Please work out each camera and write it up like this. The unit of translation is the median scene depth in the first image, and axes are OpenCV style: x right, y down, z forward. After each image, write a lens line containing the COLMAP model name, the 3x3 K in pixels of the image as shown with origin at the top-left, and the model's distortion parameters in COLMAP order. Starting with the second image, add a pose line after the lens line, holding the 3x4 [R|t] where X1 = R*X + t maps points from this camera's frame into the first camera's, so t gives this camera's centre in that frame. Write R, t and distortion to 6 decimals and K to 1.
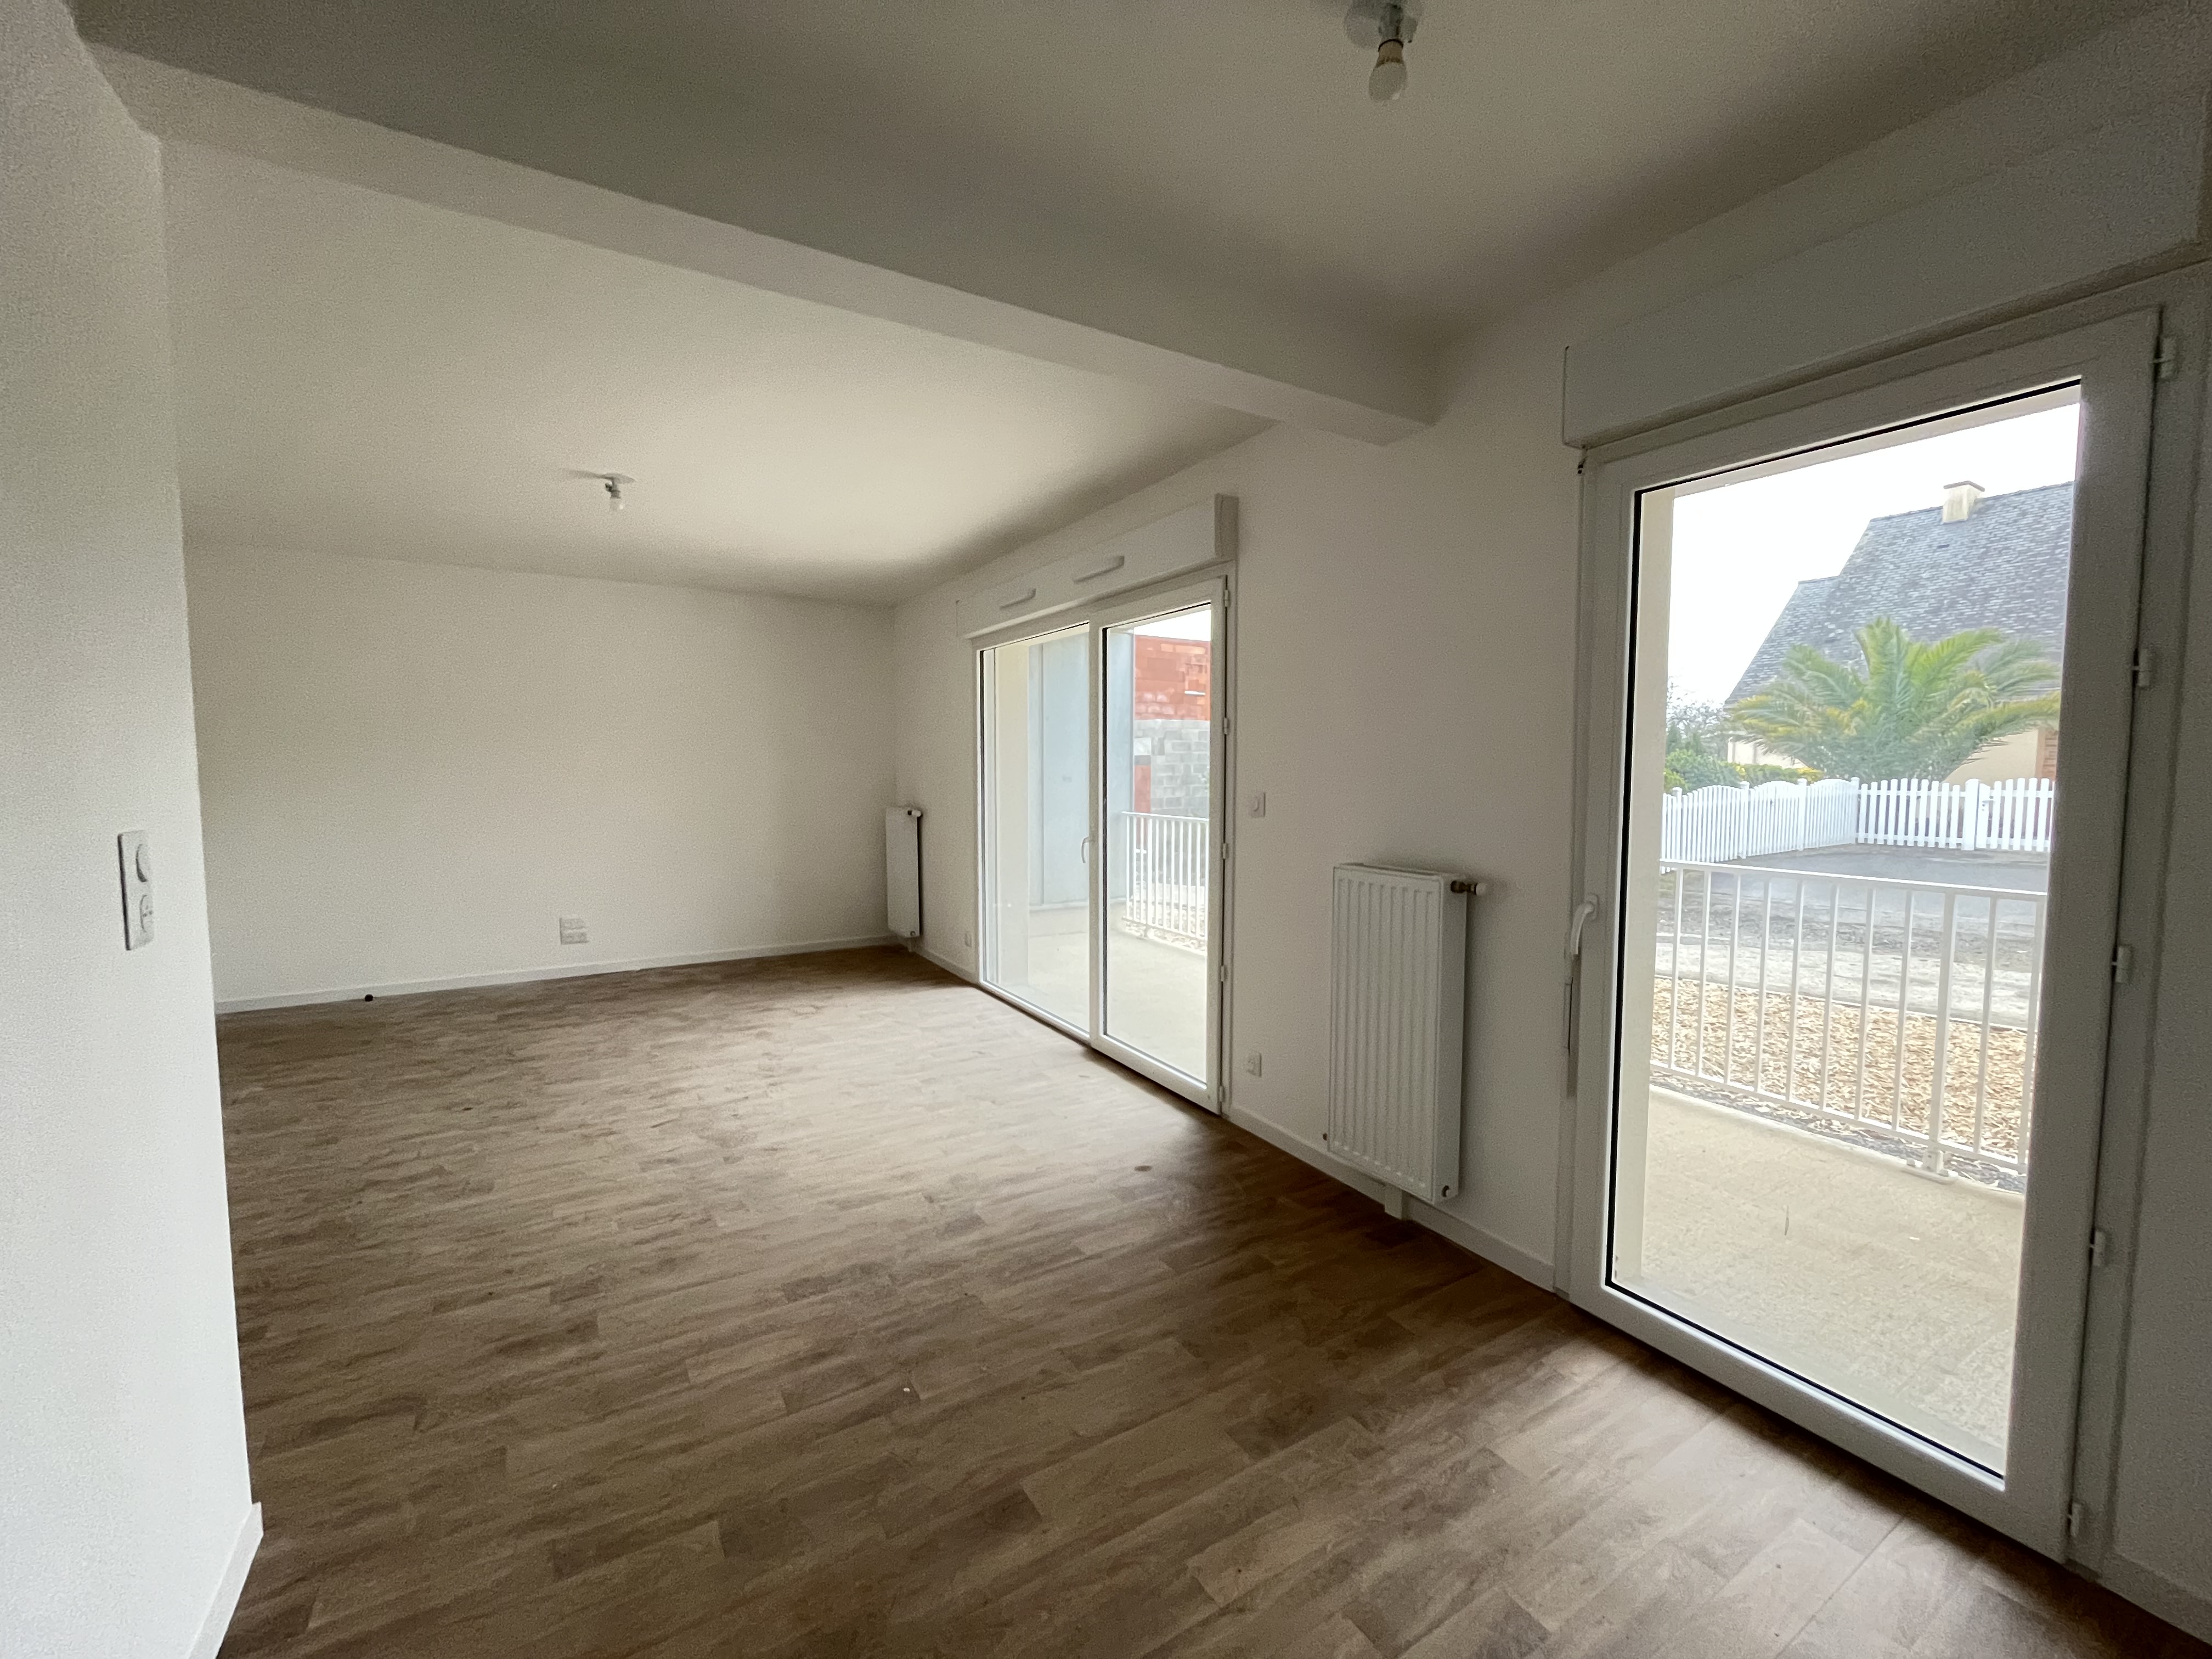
lens RADIAL K [[893.6, 0, 1099.3], [0, 893.6, 822.7], [0, 0, 1]] dist [0.001150, 0.000086]
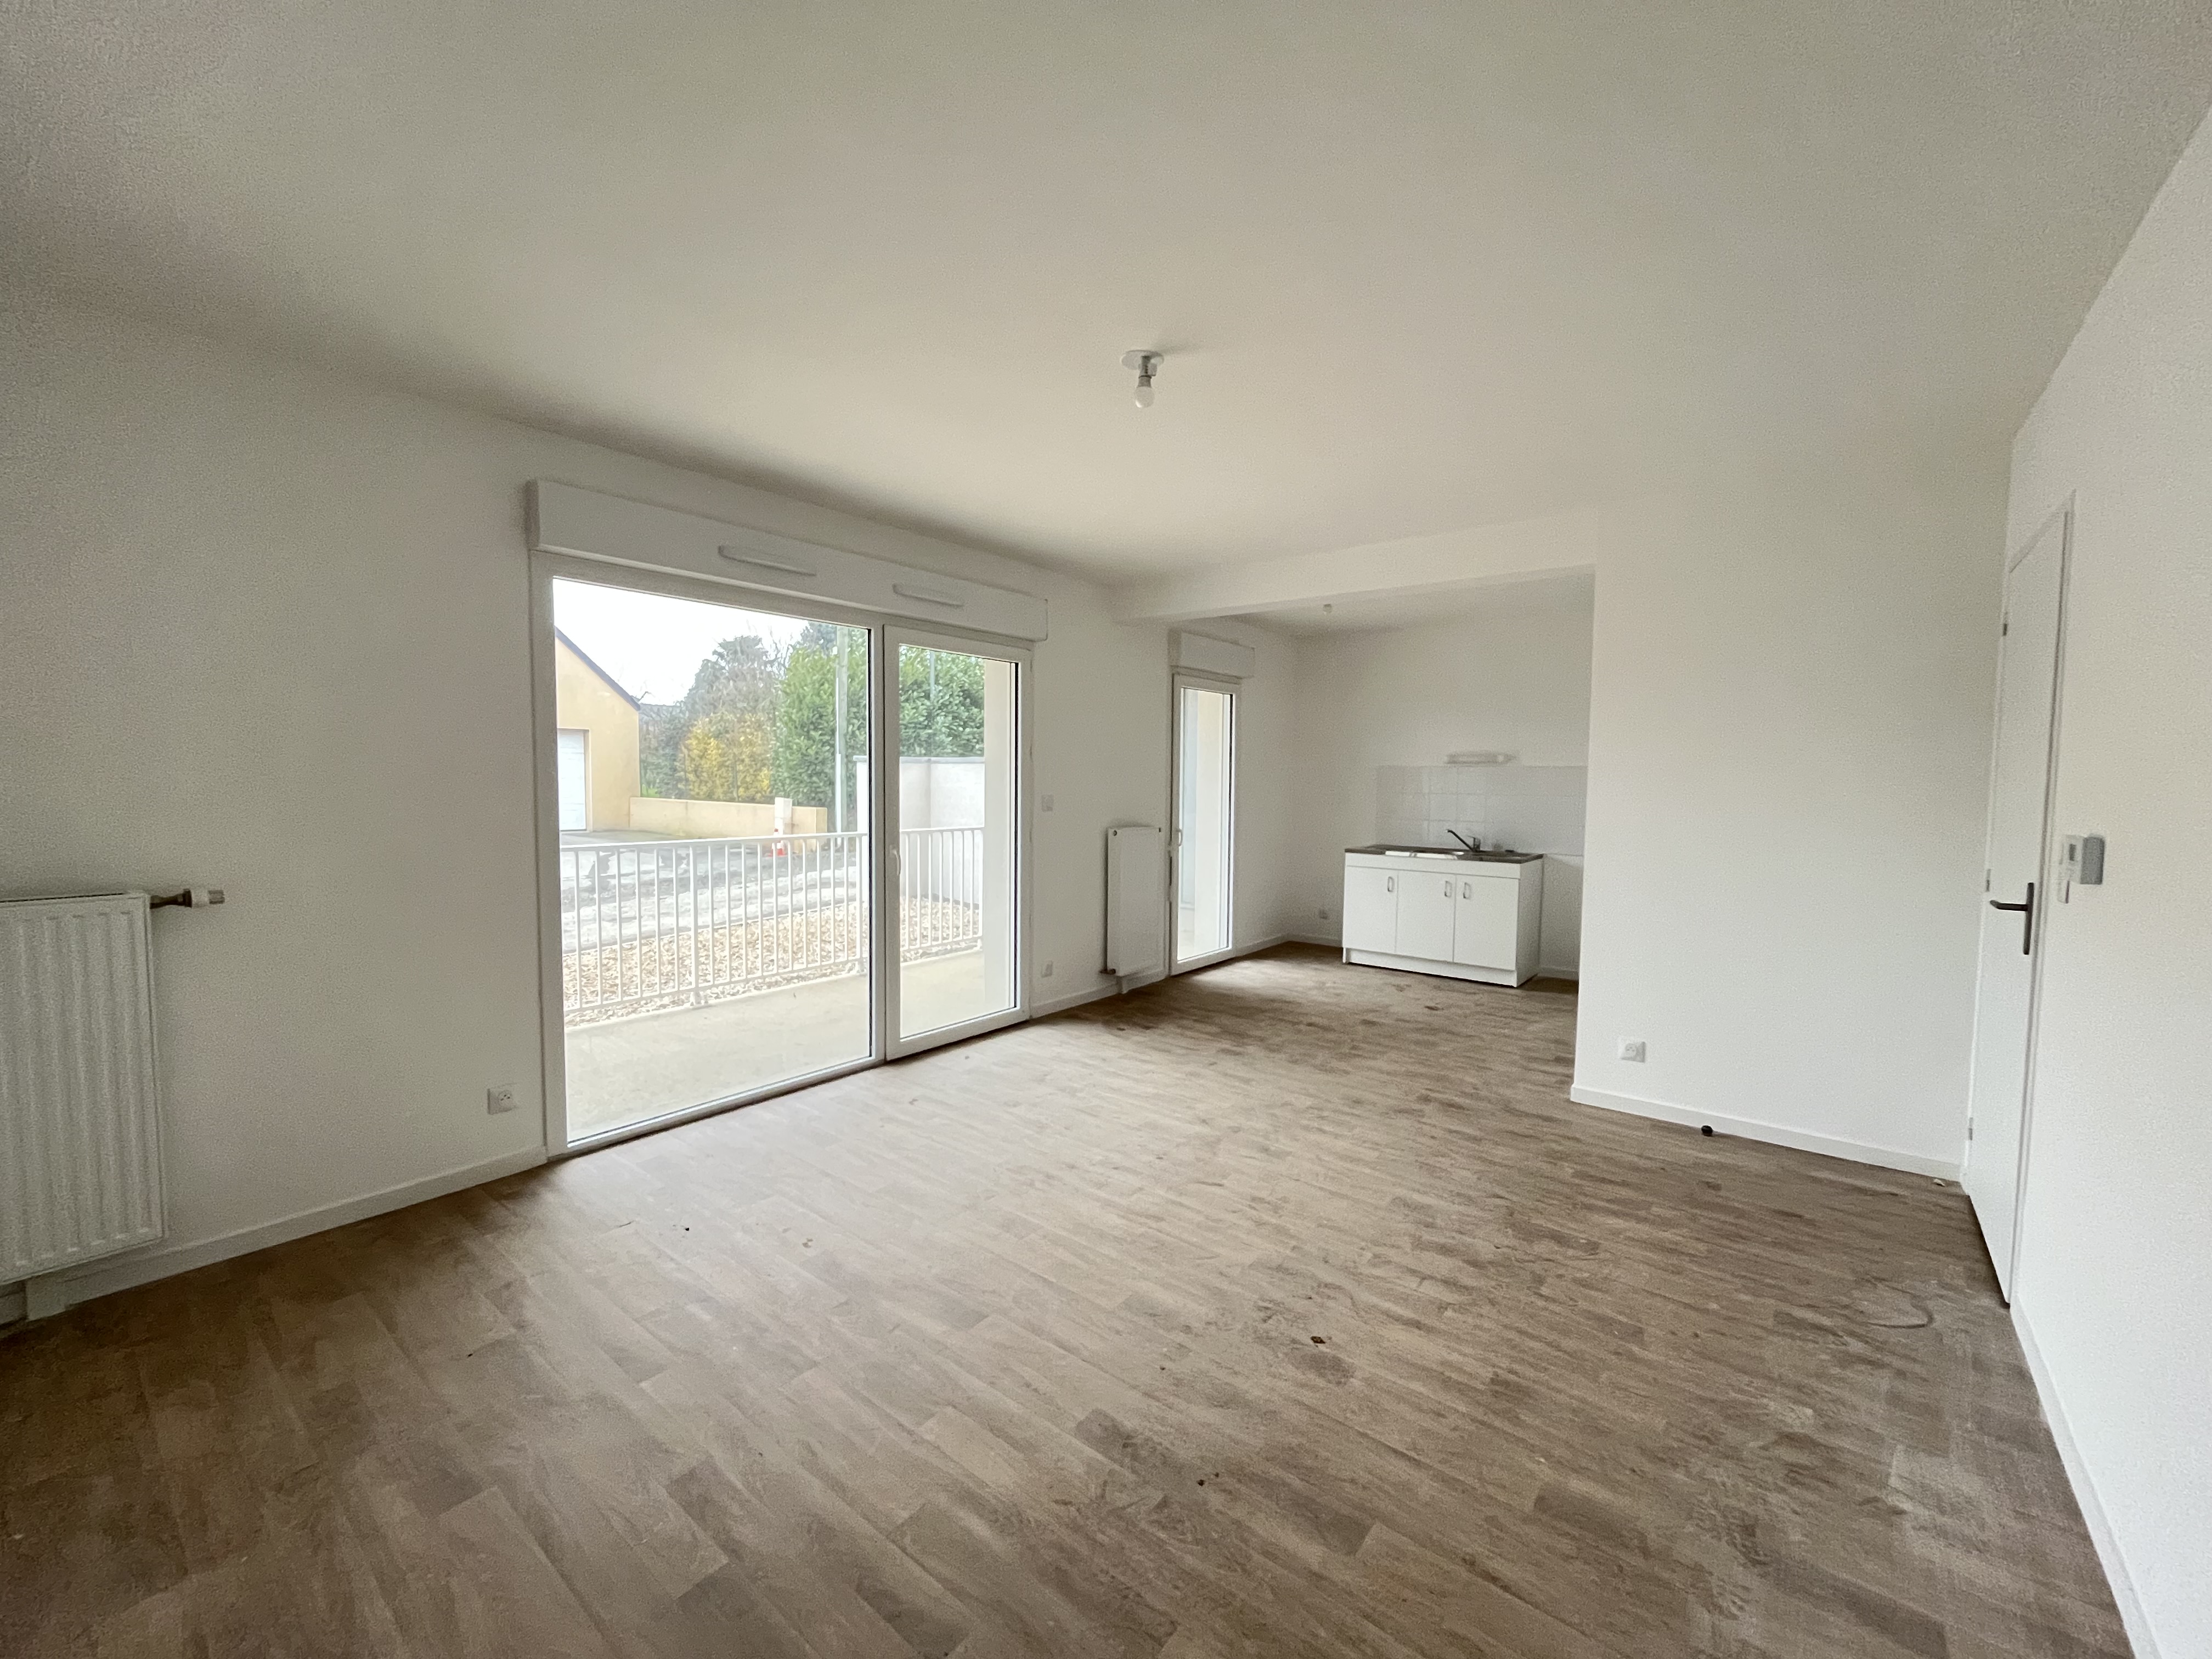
lens RADIAL K [[893.6, 0, 1106.7], [0, 893.6, 832.8], [0, 0, 1]] dist [0.001150, 0.000086]
pose [[-0.354131, -0.063306, 0.933051, -1.447853], [0.049343, 0.995052, 0.086240, -0.107509], [-0.933893, 0.076580, -0.349255, 1.586361]]
